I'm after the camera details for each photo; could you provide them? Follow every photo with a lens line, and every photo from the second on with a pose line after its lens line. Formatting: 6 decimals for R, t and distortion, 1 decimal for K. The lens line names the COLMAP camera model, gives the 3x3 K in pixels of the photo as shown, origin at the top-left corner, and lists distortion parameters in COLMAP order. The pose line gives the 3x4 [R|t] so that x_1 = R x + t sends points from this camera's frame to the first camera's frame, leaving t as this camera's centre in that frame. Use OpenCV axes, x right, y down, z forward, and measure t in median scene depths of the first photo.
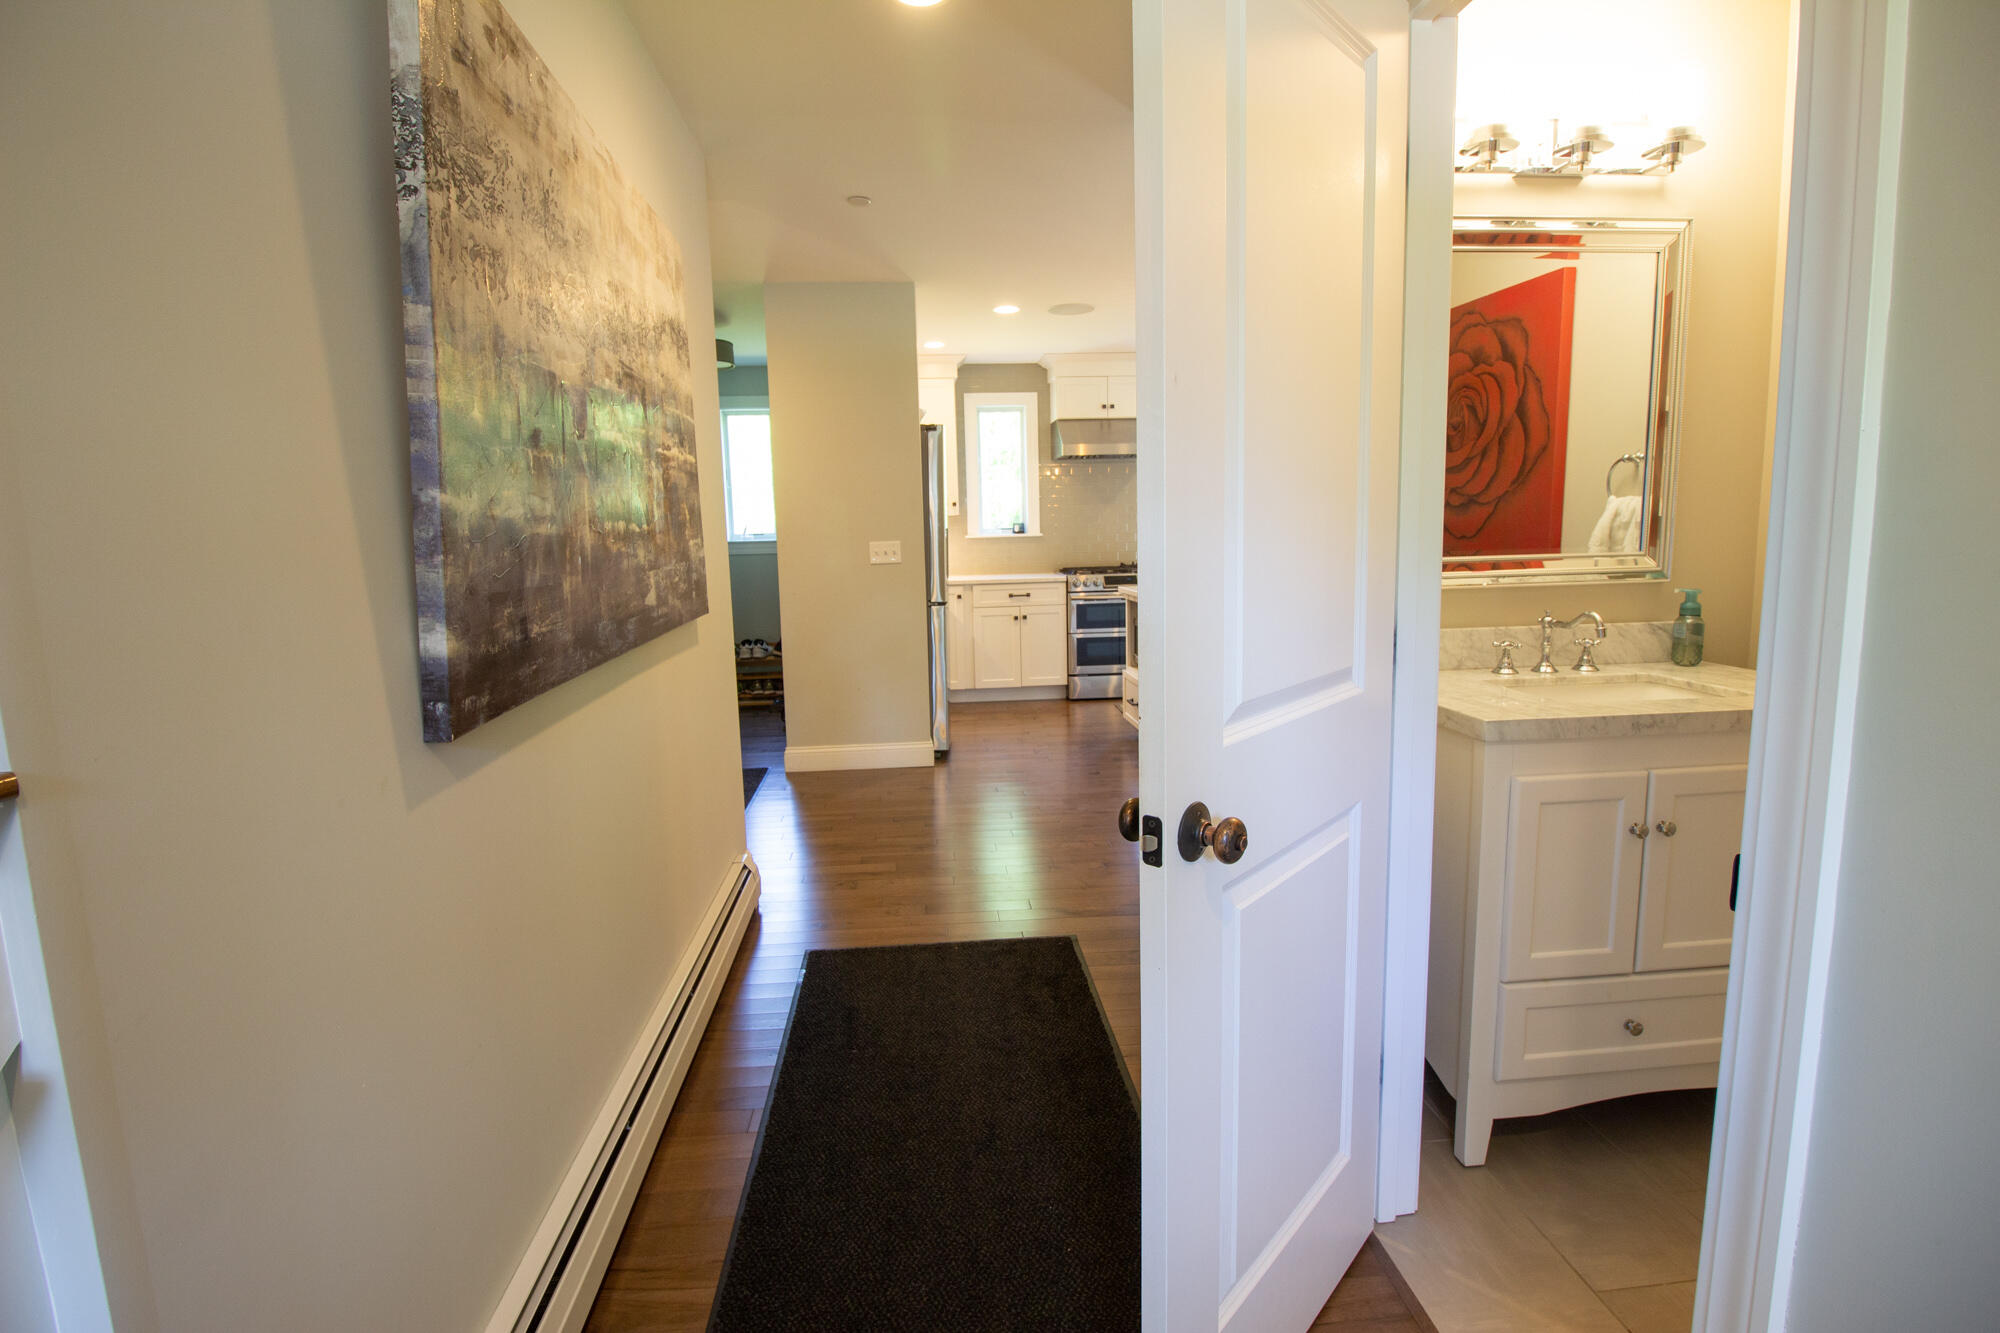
lens RADIAL K [[934.4, 0, 989.2], [0, 934.4, 647.1], [0, 0, 1]] dist [0.002897, -0.014462]
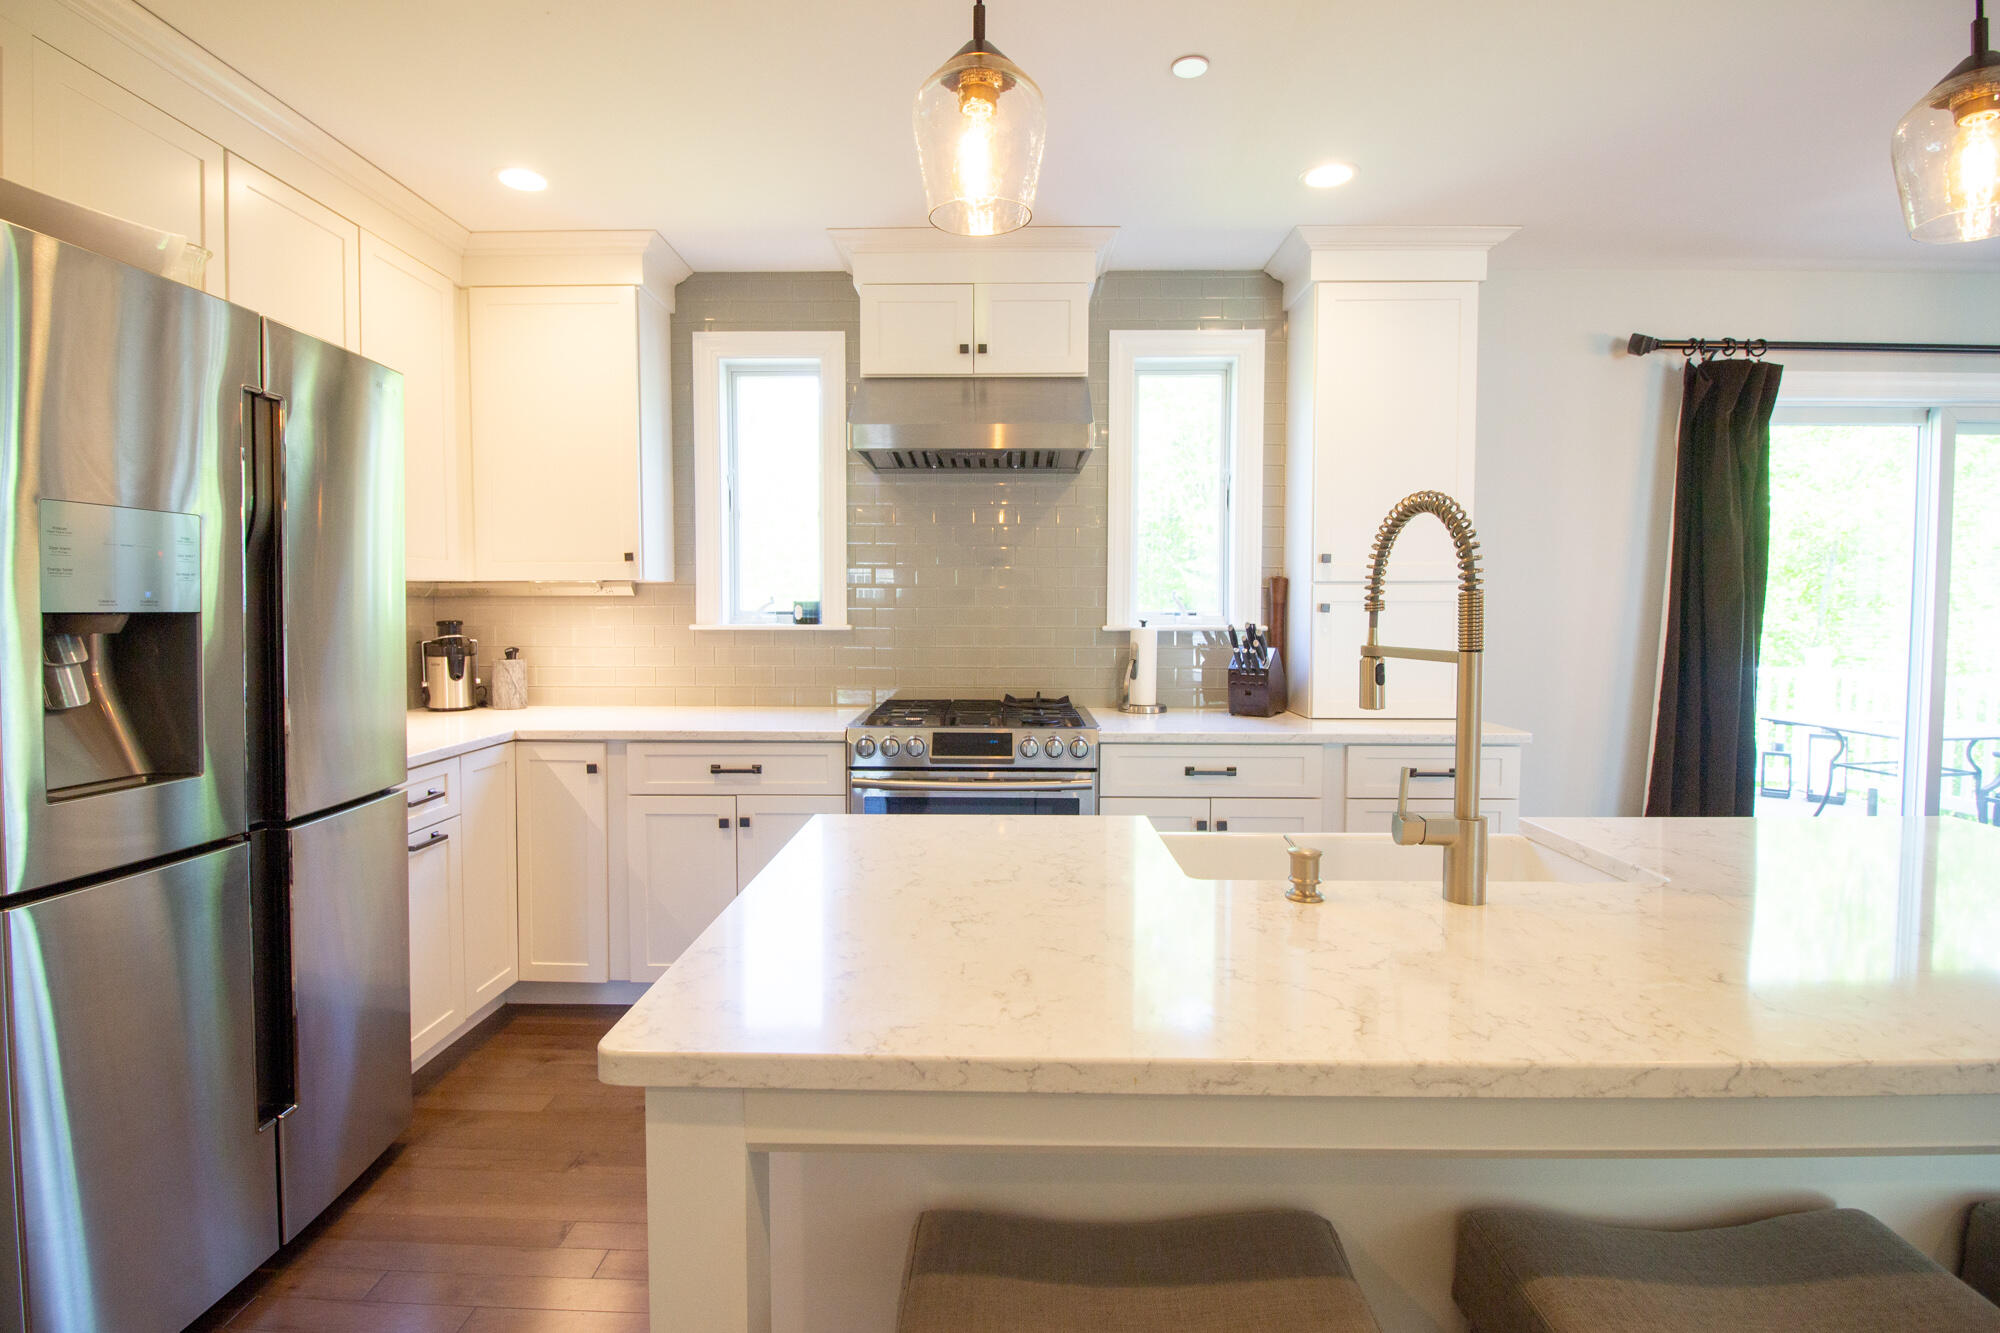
lens RADIAL K [[934.4, 0, 989.2], [0, 934.4, 647.1], [0, 0, 1]] dist [0.002897, -0.014462]
pose [[0.995308, 0.028311, -0.092528, 0.179420], [-0.036464, 0.995484, -0.087648, -0.075397], [0.089629, 0.090611, 0.991845, 0.564936]]
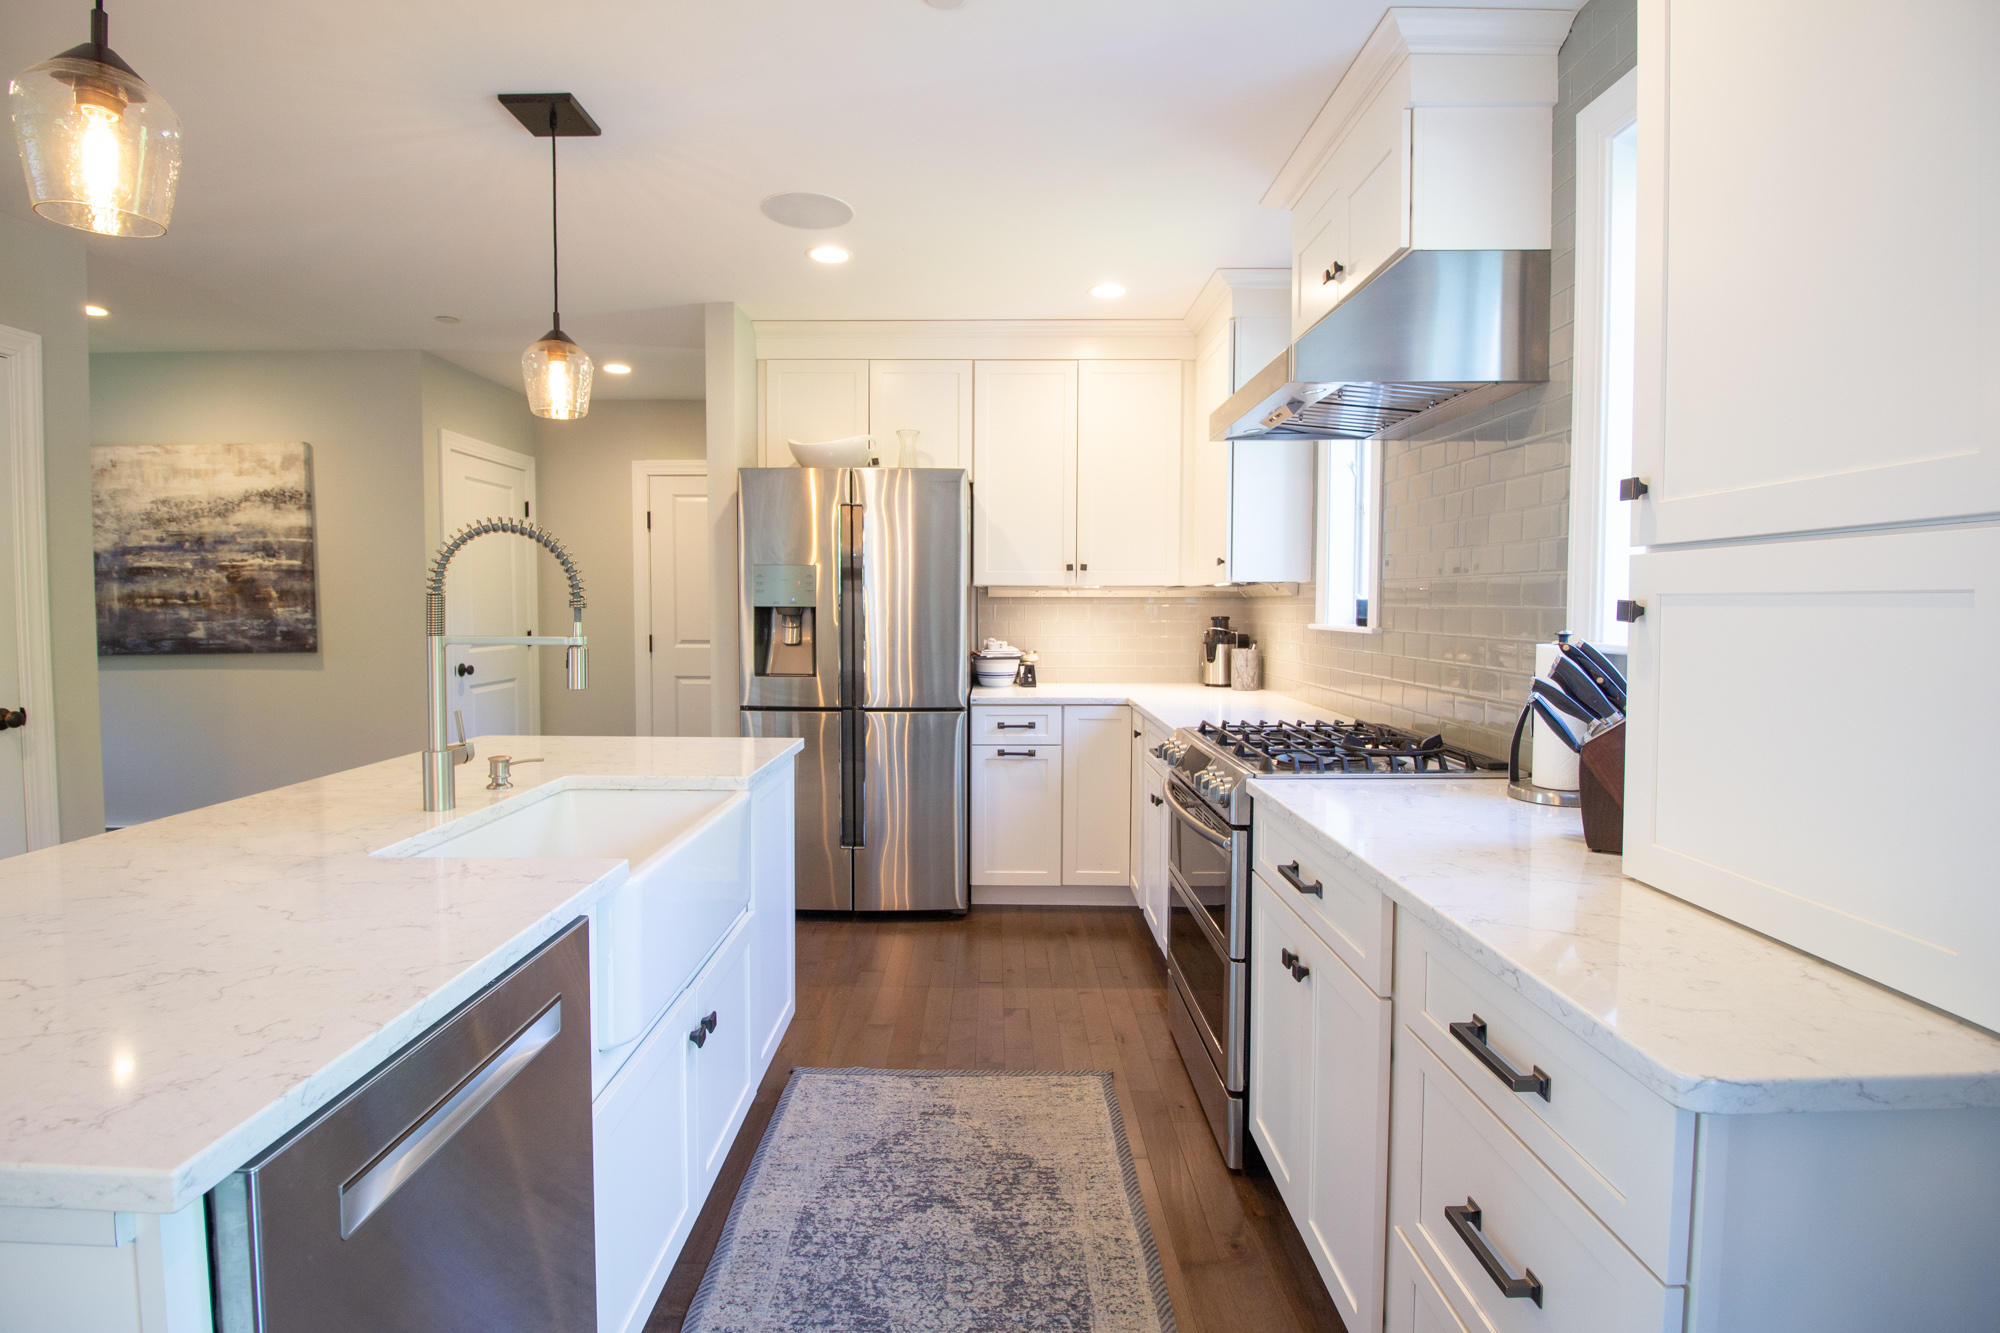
lens RADIAL K [[934.4, 0, 989.2], [0, 934.4, 647.1], [0, 0, 1]] dist [0.002897, -0.014462]
pose [[-0.076783, 0.069379, -0.994631, 0.489065], [-0.133435, 0.987887, 0.079209, -0.129859], [0.988079, 0.138800, -0.066595, 0.910976]]
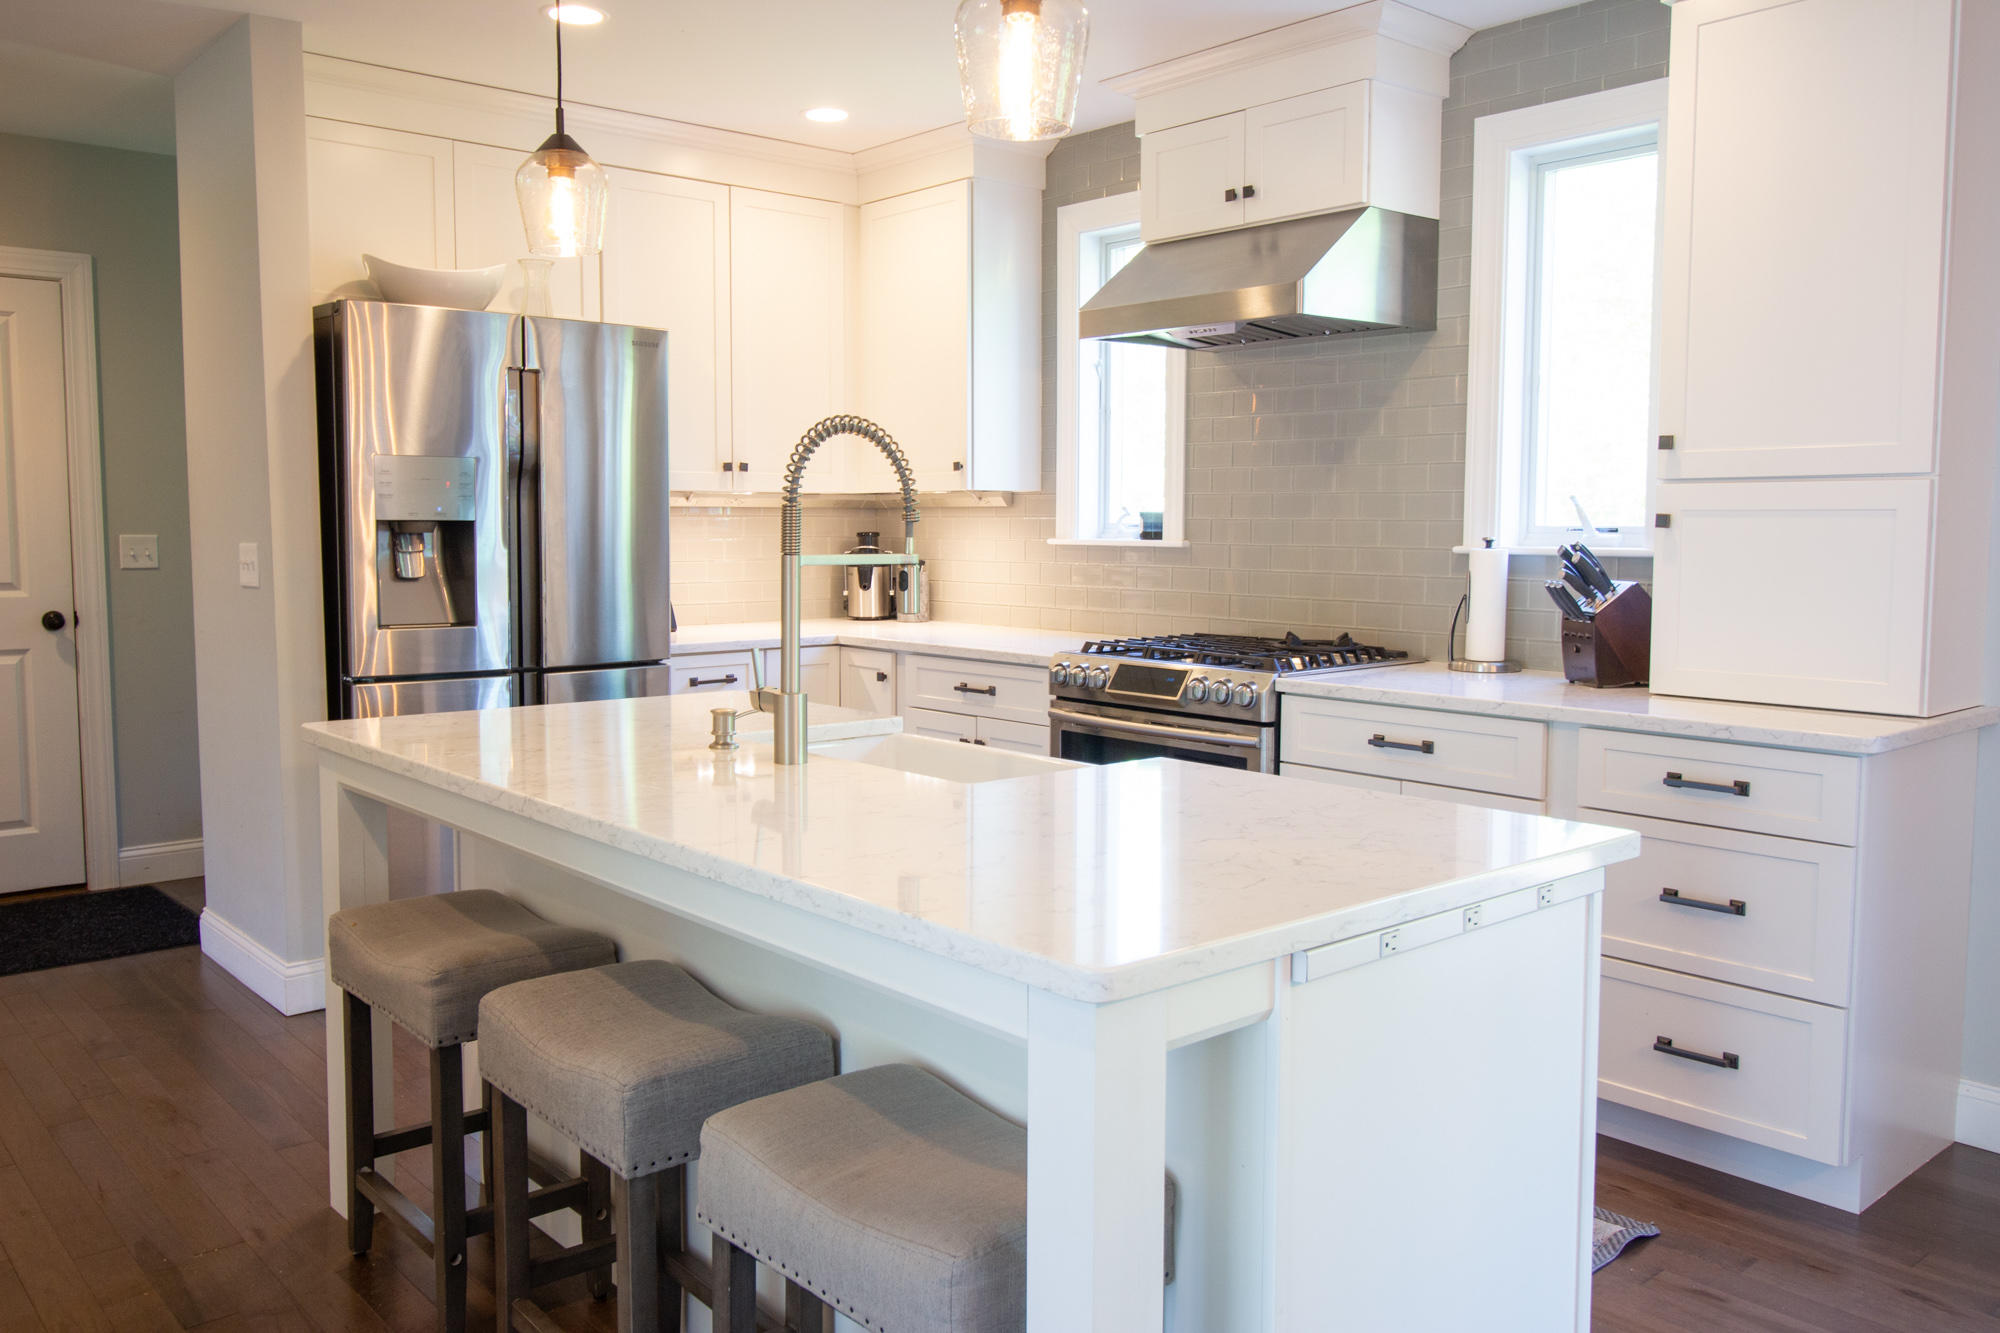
lens RADIAL K [[1574.8, 0, 970.6], [0, 1574.8, 656.1], [0, 0, 1]] dist [0.005086, 0.000717]
pose [[0.590770, 0.094846, -0.801246, 0.562217], [-0.123278, 0.992017, 0.026534, -0.084912], [0.797367, 0.083100, 0.597746, 0.569176]]
